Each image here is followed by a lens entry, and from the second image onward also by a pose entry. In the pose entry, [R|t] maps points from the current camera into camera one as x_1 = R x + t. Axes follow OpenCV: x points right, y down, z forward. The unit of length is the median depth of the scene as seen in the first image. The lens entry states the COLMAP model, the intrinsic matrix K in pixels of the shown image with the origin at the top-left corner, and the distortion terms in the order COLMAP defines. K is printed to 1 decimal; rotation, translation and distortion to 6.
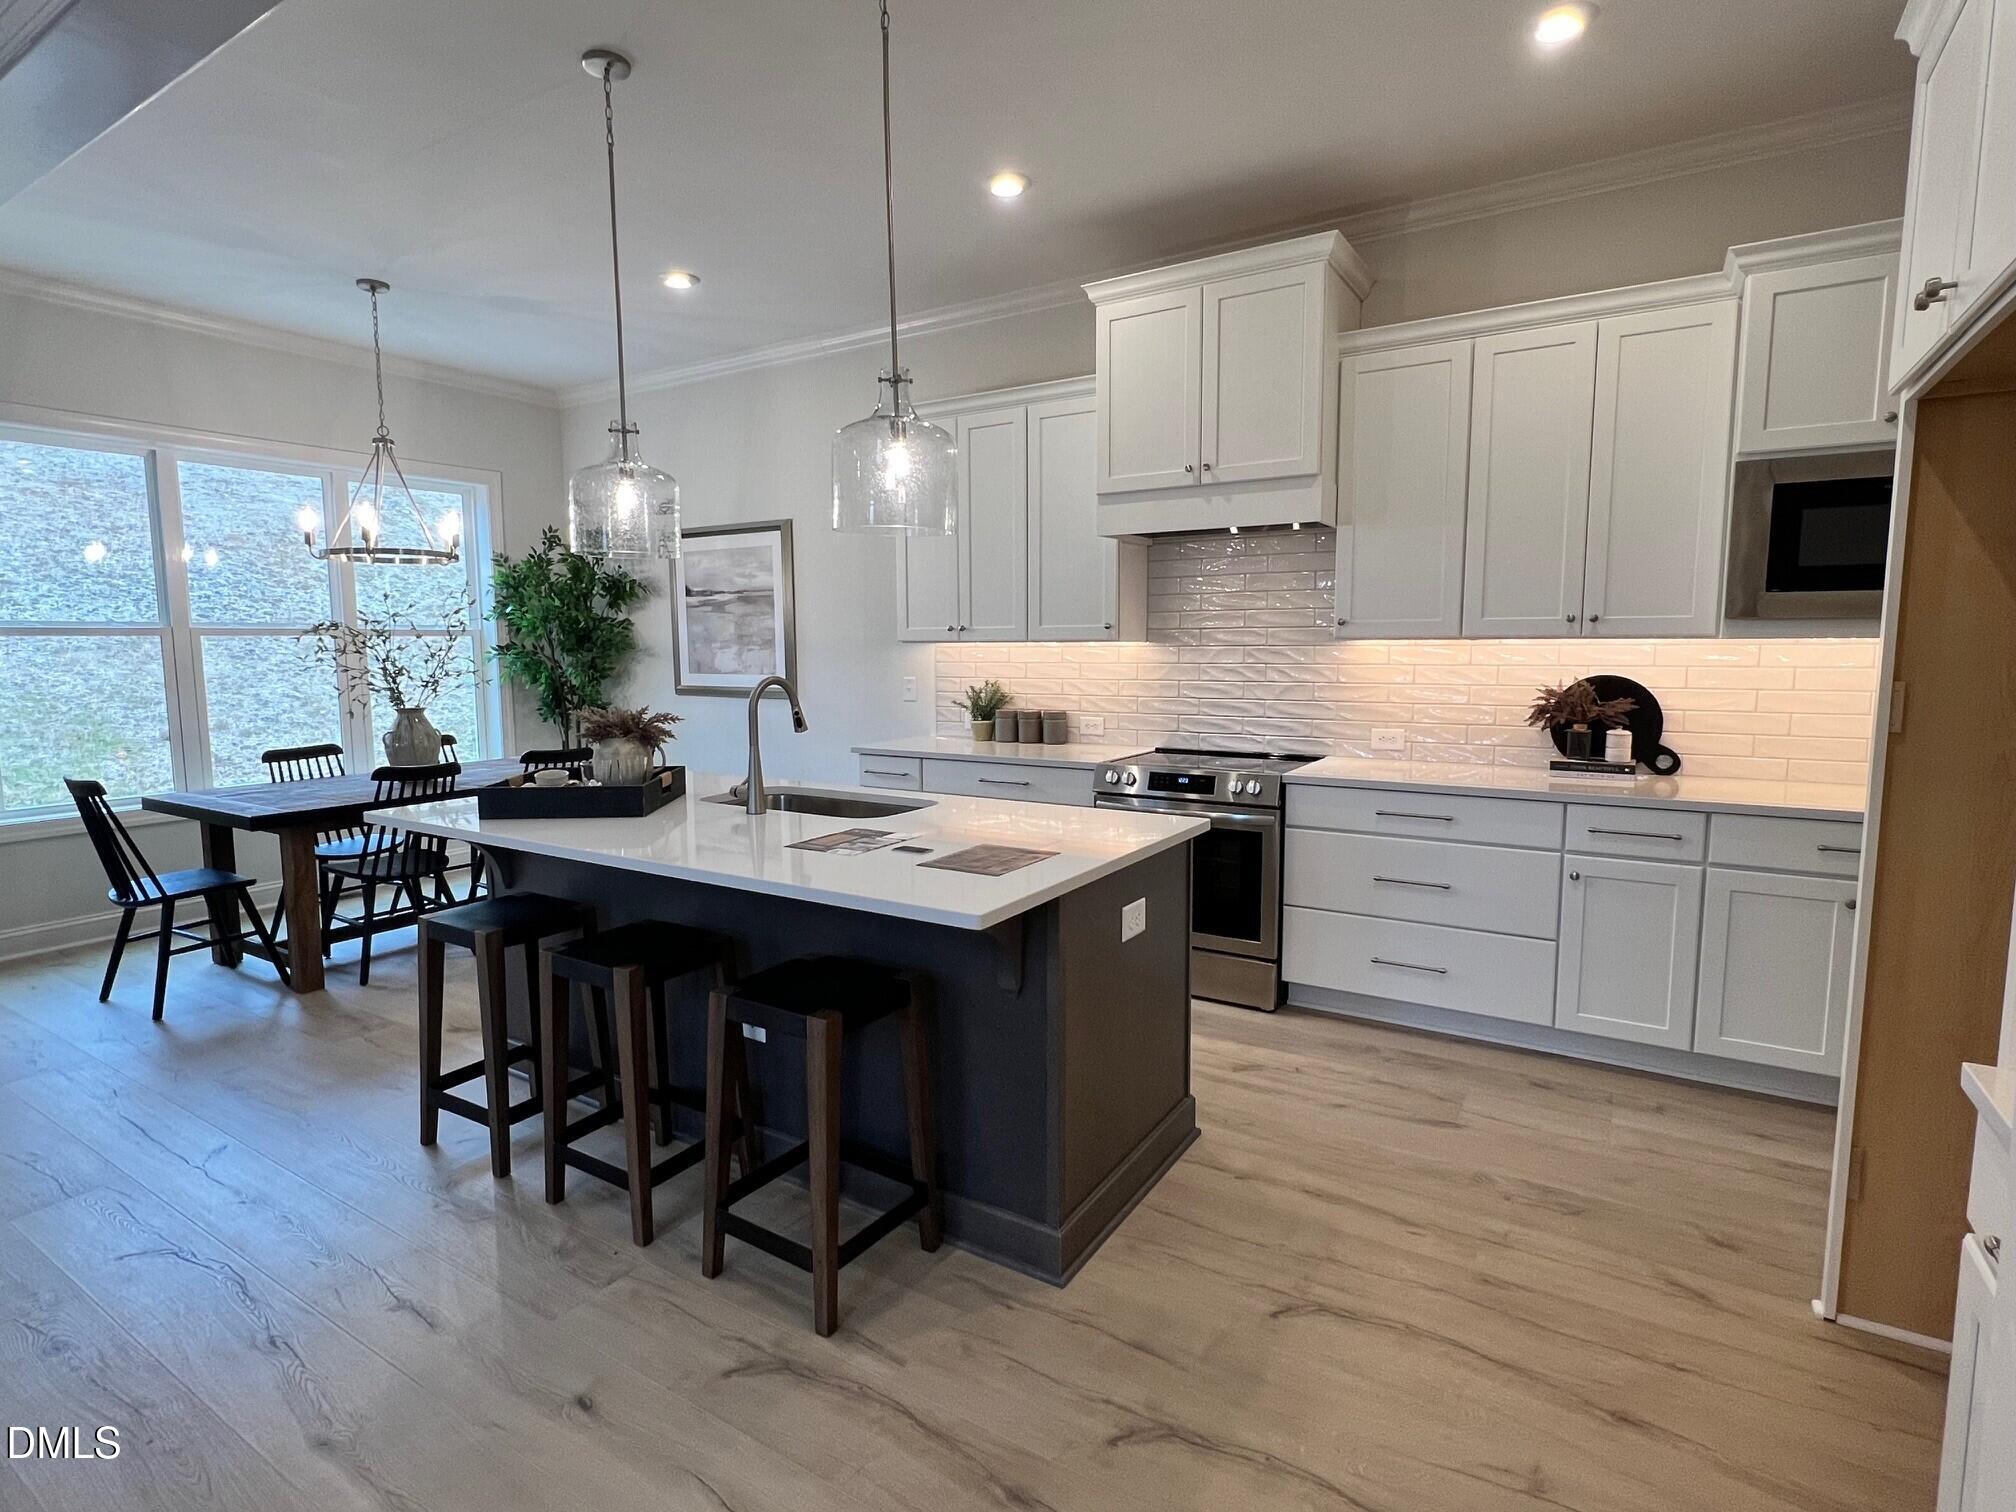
lens RADIAL K [[1015.1, 0, 1001.5], [0, 1015.1, 750.5], [0, 0, 1]] dist [-0.001144, -0.000375]
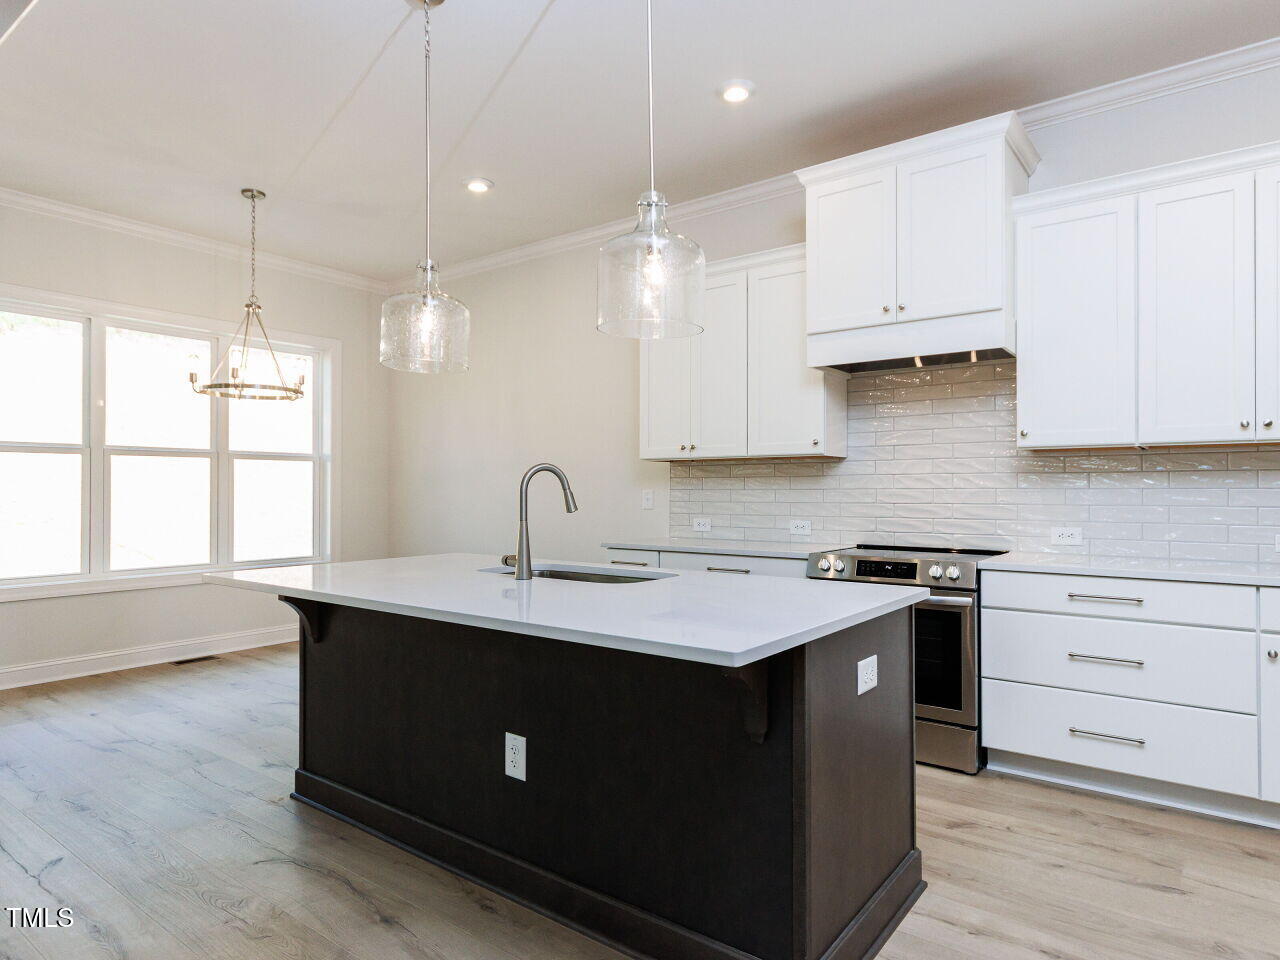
lens RADIAL K [[771.7, 0, 649.0], [0, 771.7, 483.6], [0, 0, 1]] dist [-0.002831, 0.013847]
pose [[0.996975, 0.004471, -0.077591, -0.024230], [-0.013533, 0.993079, -0.116666, 0.038901], [0.076532, 0.117364, 0.990136, 0.086355]]
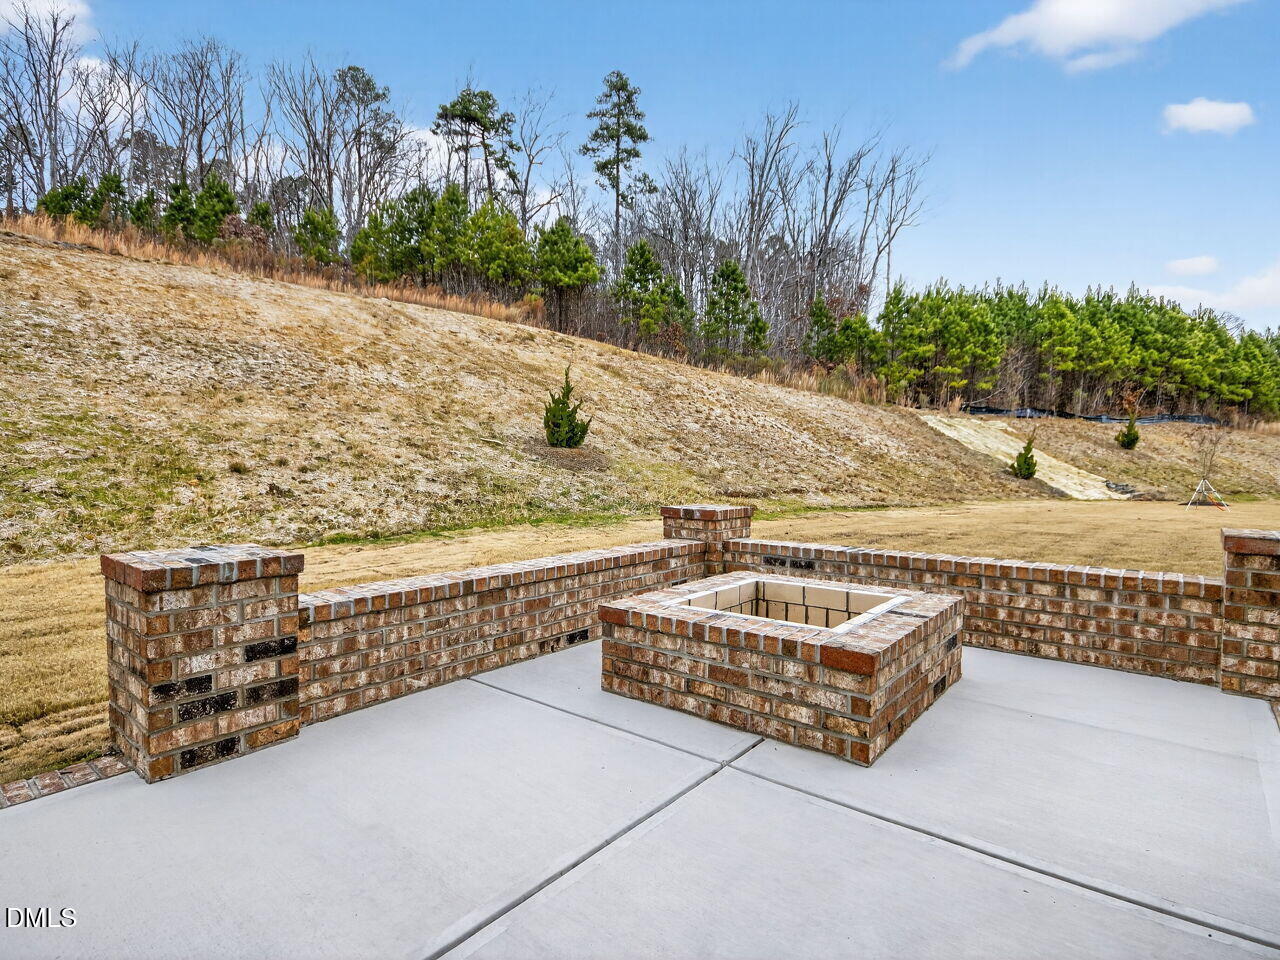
lens RADIAL K [[644.5, 0, 635.0], [0, 644.5, 492.7], [0, 0, 1]] dist [-0.001144, -0.000375]
pose [[0.992676, 0.027551, -0.117625, -1.169462], [-0.033847, 0.998080, -0.051874, 0.110935], [0.115970, 0.055475, 0.991702, 1.365239]]
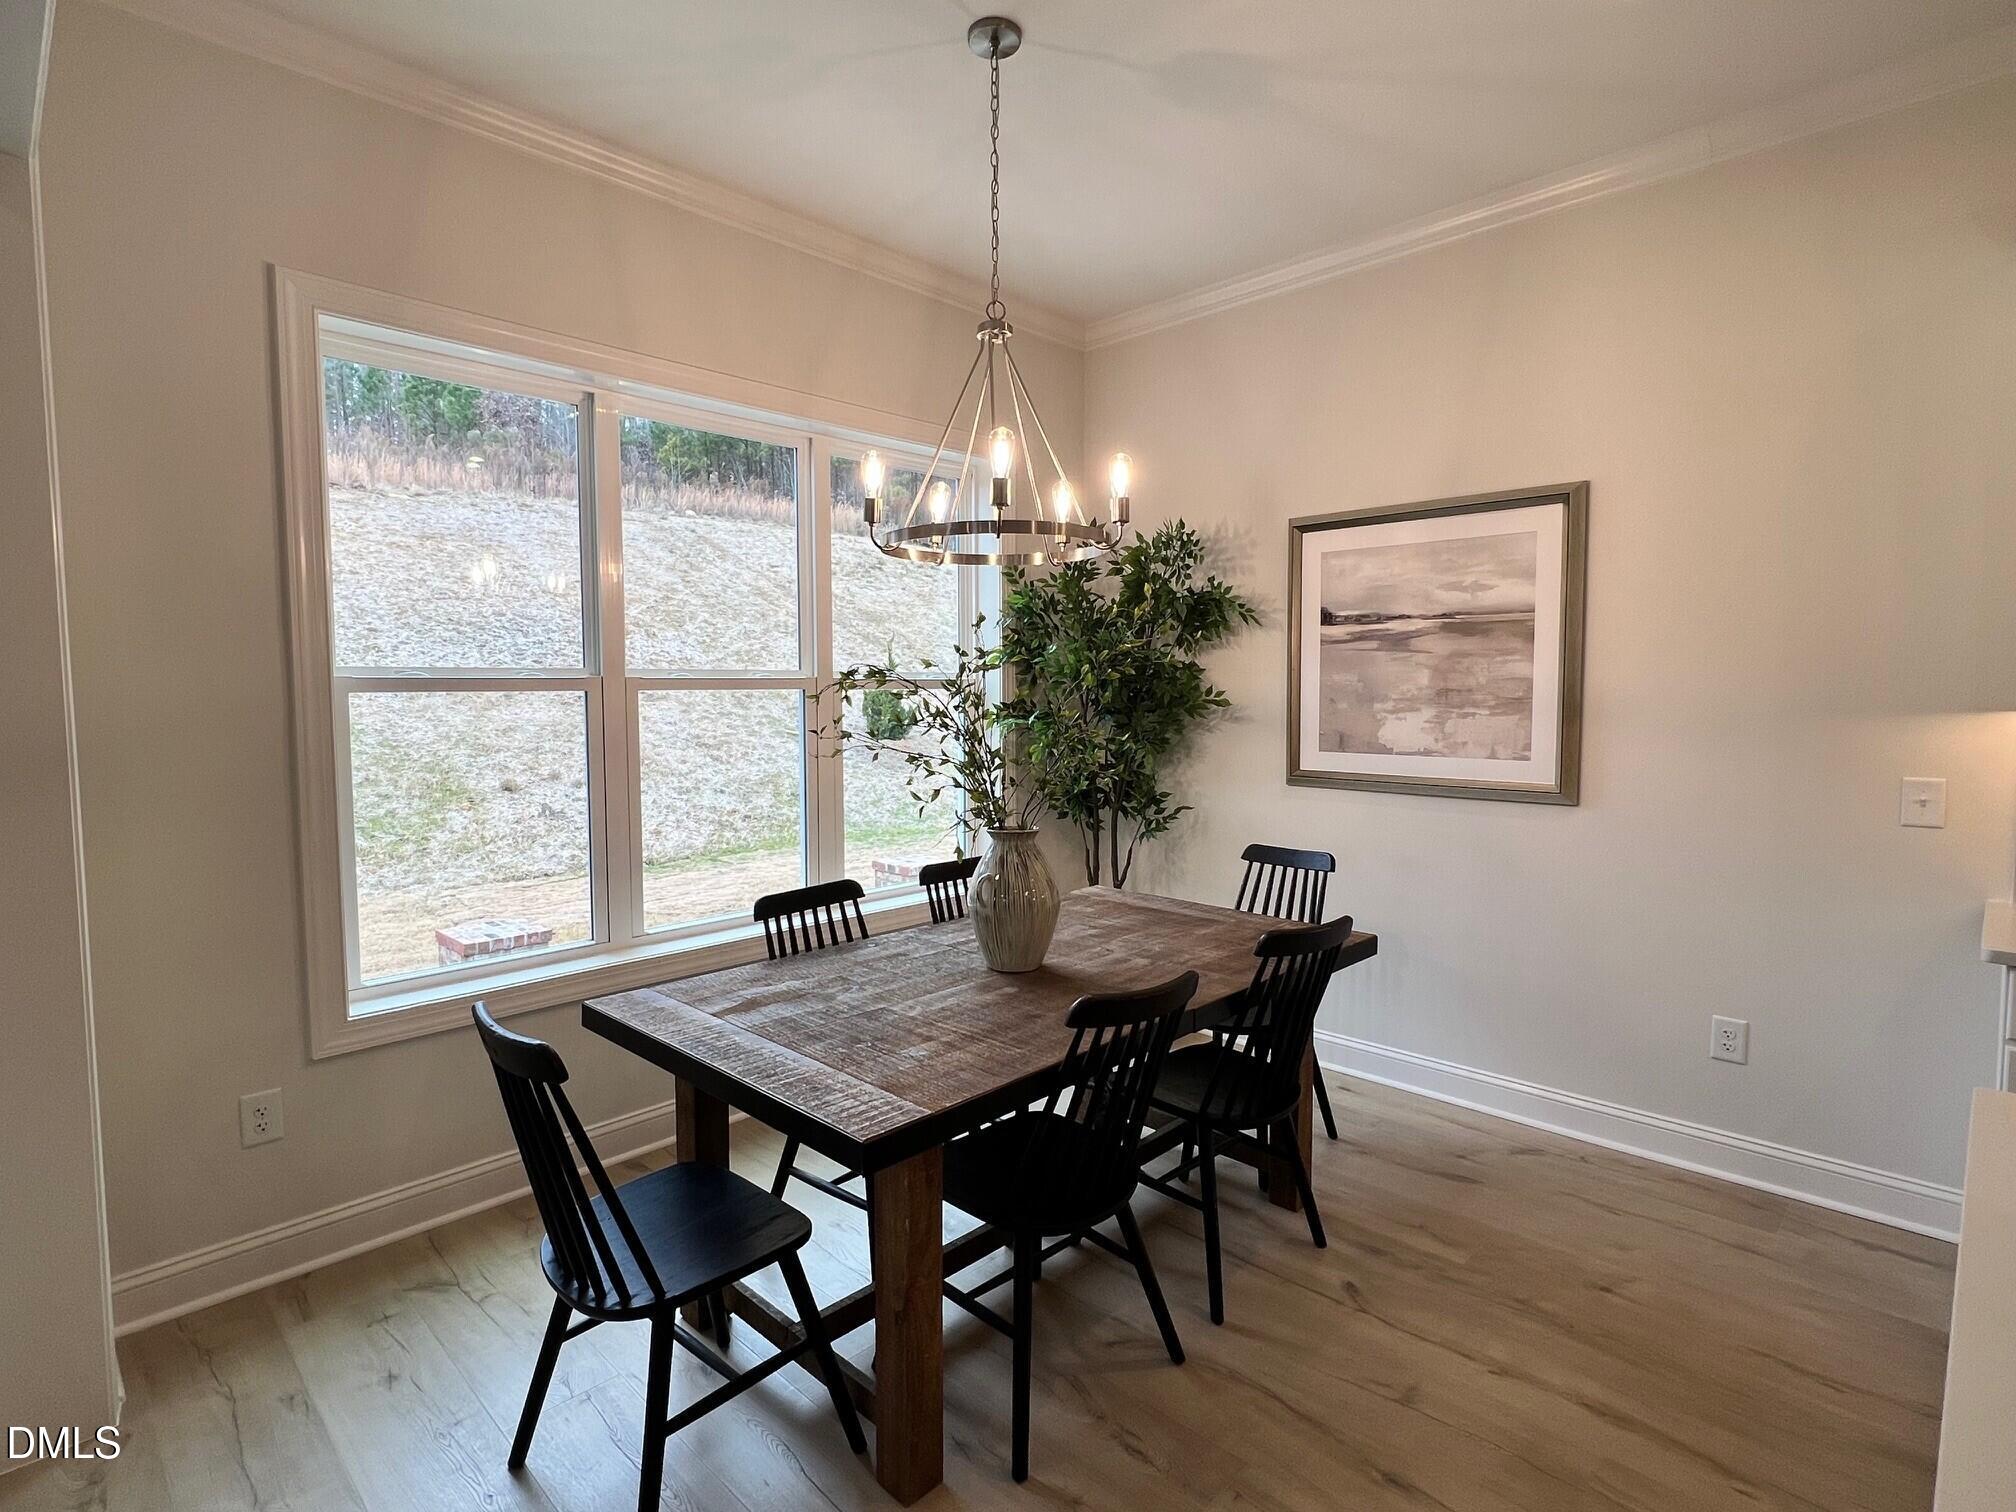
lens RADIAL K [[1015.1, 0, 994.2], [0, 1015.1, 752.5], [0, 0, 1]] dist [-0.001144, -0.000375]
pose [[0.975548, 0.016903, -0.219137, -0.560466], [-0.026085, 0.998896, -0.039075, -0.071748], [0.218235, 0.043836, 0.974911, 0.562980]]
